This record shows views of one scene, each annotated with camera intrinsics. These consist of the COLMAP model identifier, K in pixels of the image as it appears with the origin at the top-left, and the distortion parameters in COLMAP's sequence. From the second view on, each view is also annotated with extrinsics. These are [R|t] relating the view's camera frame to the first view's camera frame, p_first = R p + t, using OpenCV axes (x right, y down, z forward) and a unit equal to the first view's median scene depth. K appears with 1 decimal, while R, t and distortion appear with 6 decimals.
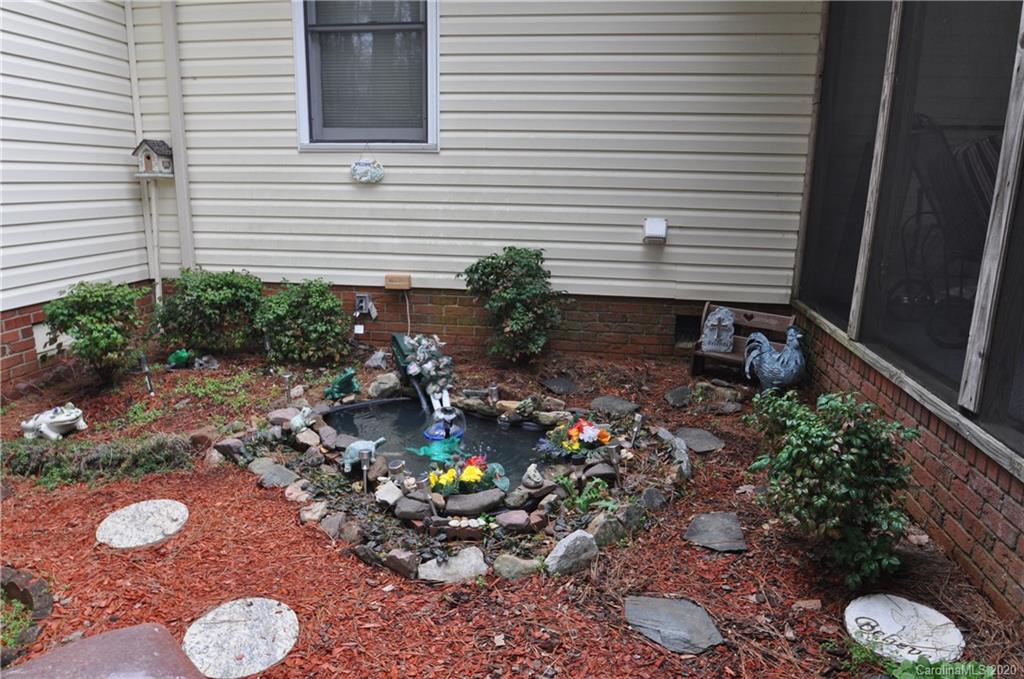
lens RADIAL K [[704.5, 0, 512.0], [0, 704.5, 339.5], [0, 0, 1]] dist [-0.007380, -0.001362]
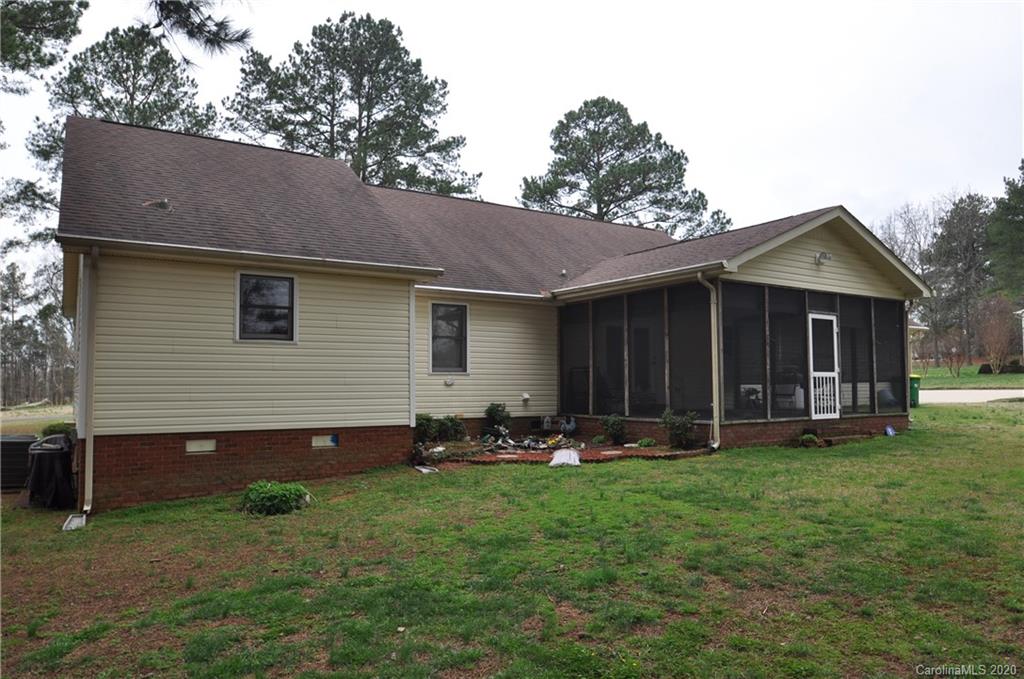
lens RADIAL K [[704.5, 0, 512.0], [0, 704.5, 339.5], [0, 0, 1]] dist [-0.007380, -0.001362]
pose [[0.727307, 0.031365, 0.685595, -2.166468], [0.179699, 0.955402, -0.234340, 0.363798], [-0.662369, 0.293638, 0.689235, -1.380019]]
